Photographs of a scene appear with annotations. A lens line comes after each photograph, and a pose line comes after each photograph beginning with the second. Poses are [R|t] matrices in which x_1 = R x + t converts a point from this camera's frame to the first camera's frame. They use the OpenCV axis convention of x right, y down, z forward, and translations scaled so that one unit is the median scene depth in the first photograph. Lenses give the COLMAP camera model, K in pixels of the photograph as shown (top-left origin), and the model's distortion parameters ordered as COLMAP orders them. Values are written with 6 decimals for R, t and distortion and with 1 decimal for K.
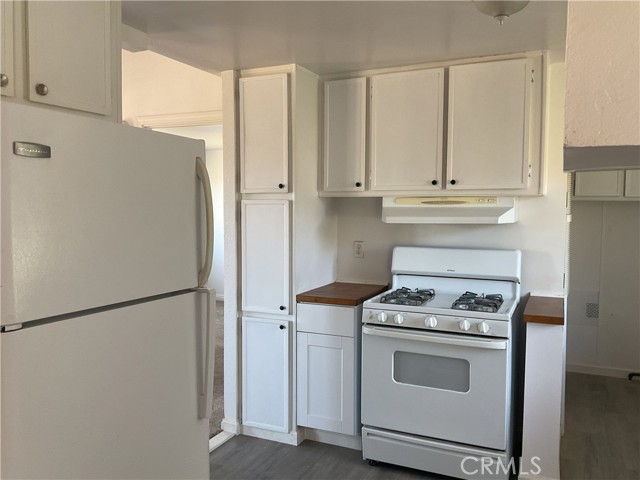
lens RADIAL K [[531.5, 0, 320.0], [0, 531.5, 240.0], [0, 0, 1]] dist [0.134574, -0.271803]
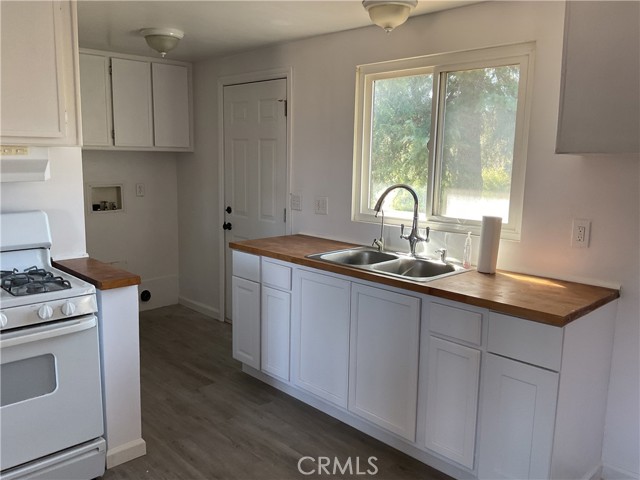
lens RADIAL K [[531.5, 0, 320.0], [0, 531.5, 240.0], [0, 0, 1]] dist [0.134574, -0.271803]
pose [[0.364041, -0.142923, 0.920352, -0.262948], [0.040979, 0.989657, 0.137476, -0.034414], [-0.930481, -0.012332, 0.366133, 0.292344]]
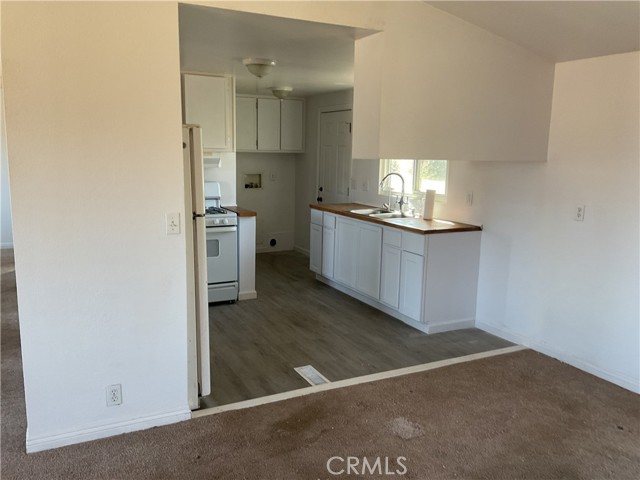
lens RADIAL K [[531.5, 0, 320.0], [0, 531.5, 240.0], [0, 0, 1]] dist [0.134574, -0.271803]
pose [[0.615465, -0.124735, 0.778231, -0.867568], [0.031013, 0.990465, 0.134226, -0.018214], [-0.787554, -0.058476, 0.613465, -0.402317]]
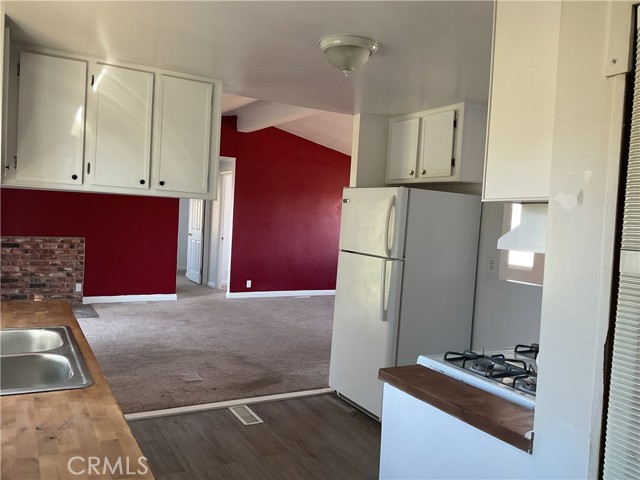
lens RADIAL K [[531.5, 0, 320.0], [0, 531.5, 240.0], [0, 0, 1]] dist [0.134574, -0.271803]
pose [[-0.580573, 0.003244, -0.814202, 0.933080], [-0.105904, 0.991196, 0.079464, -0.070348], [0.807291, 0.132362, -0.575119, 1.133739]]
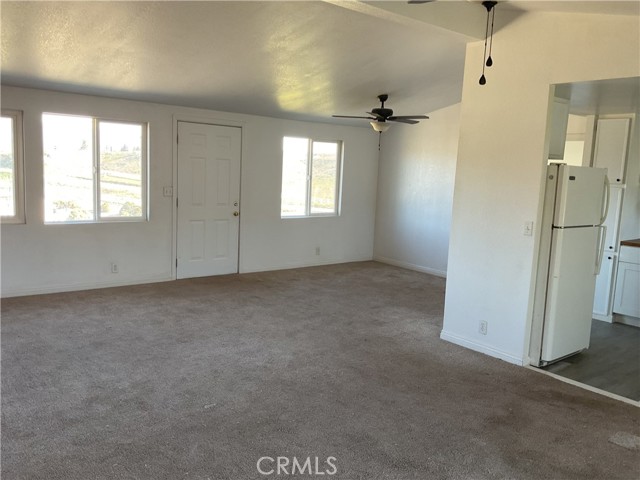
lens RADIAL K [[531.9, 0, 306.2], [0, 531.9, 241.1], [0, 0, 1]] dist [0.003726, -0.038155]
pose [[0.885379, 0.098498, -0.454316, -0.179138], [-0.068333, 0.994255, 0.082392, 0.029207], [0.459821, -0.041903, 0.887022, -1.121618]]
